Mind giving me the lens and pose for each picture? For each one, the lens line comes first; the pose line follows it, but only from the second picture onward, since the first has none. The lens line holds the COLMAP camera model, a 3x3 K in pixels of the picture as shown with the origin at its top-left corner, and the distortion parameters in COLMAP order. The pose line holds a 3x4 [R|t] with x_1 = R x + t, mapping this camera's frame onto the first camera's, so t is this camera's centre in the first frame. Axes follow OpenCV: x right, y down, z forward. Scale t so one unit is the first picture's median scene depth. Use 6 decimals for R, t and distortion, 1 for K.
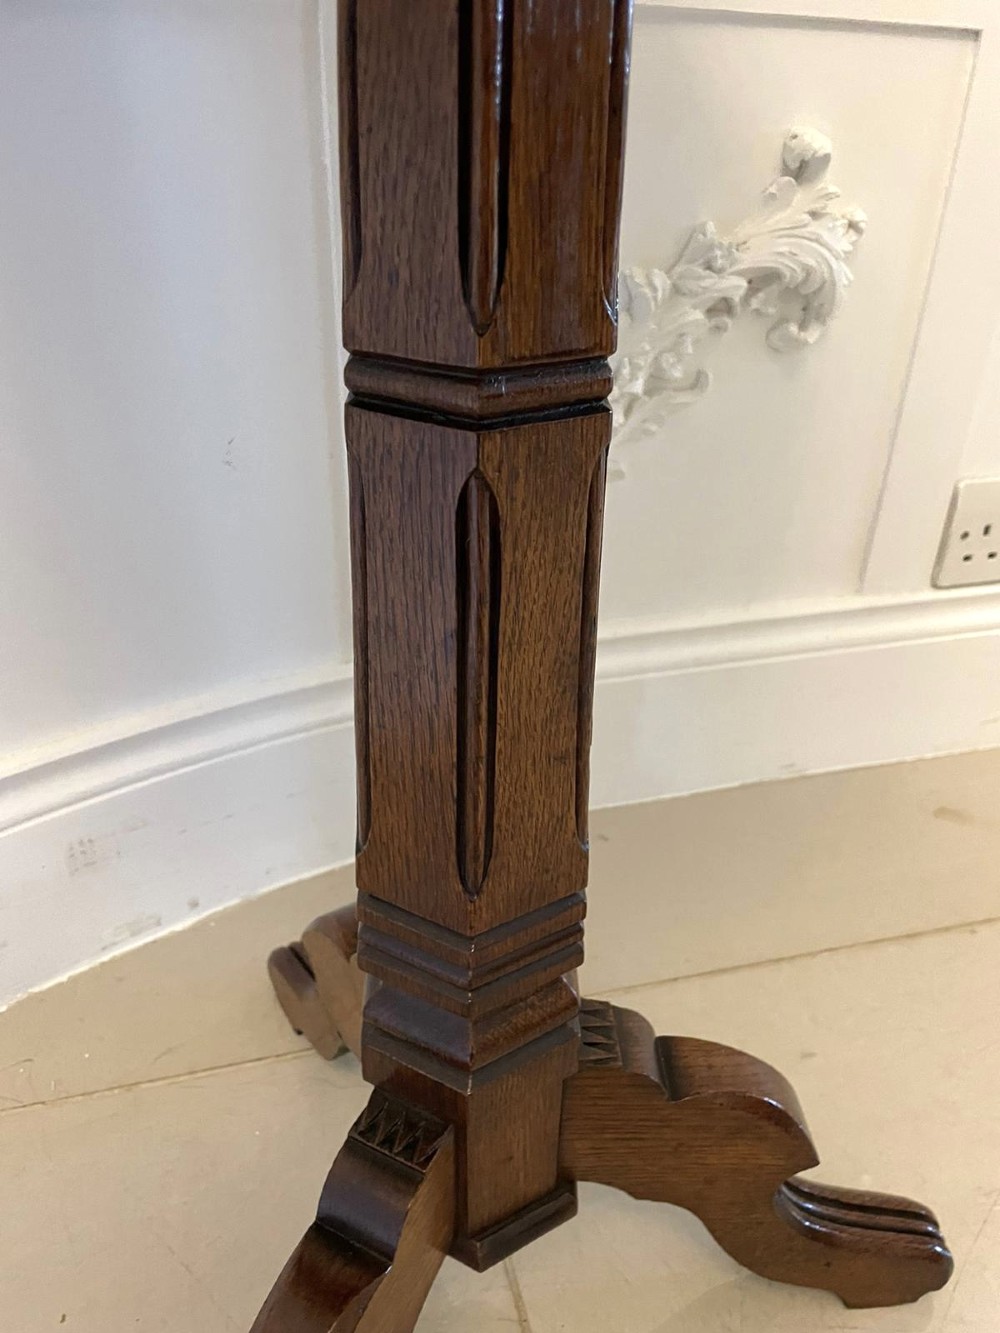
lens RADIAL K [[1021.5, 0, 513.4], [0, 1021.5, 679.7], [0, 0, 1]] dist [0.073210, -0.114069]
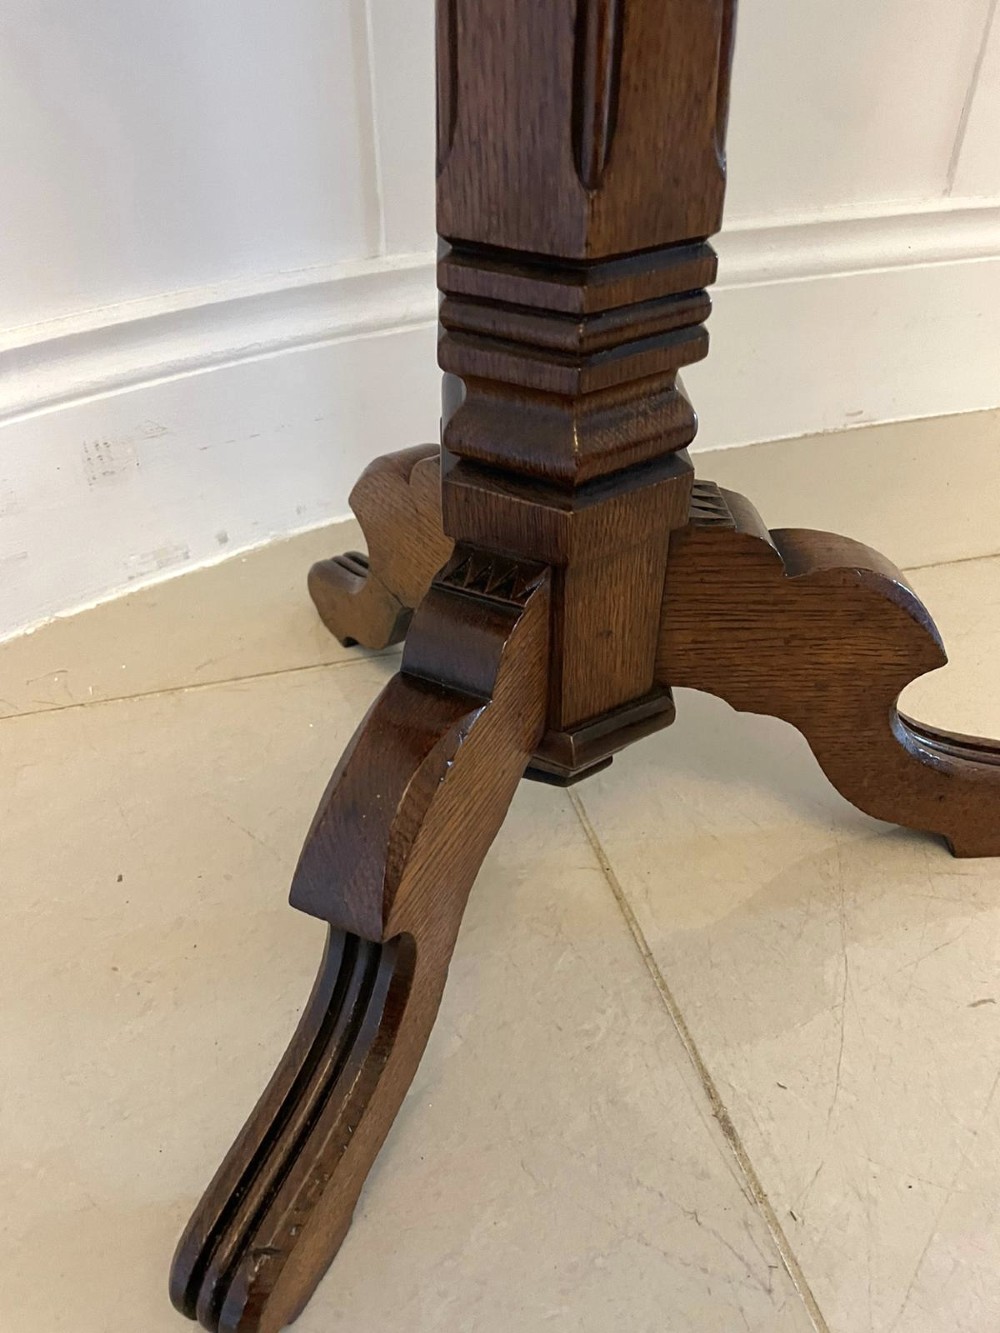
lens RADIAL K [[1016.0, 0, 493.4], [0, 1016.0, 680.4], [0, 0, 1]] dist [0.091763, -0.131810]
pose [[0.999501, -0.023194, -0.021437, -0.078871], [0.026214, 0.987807, 0.153458, 0.340189], [0.017616, -0.153944, 0.987923, 0.111733]]
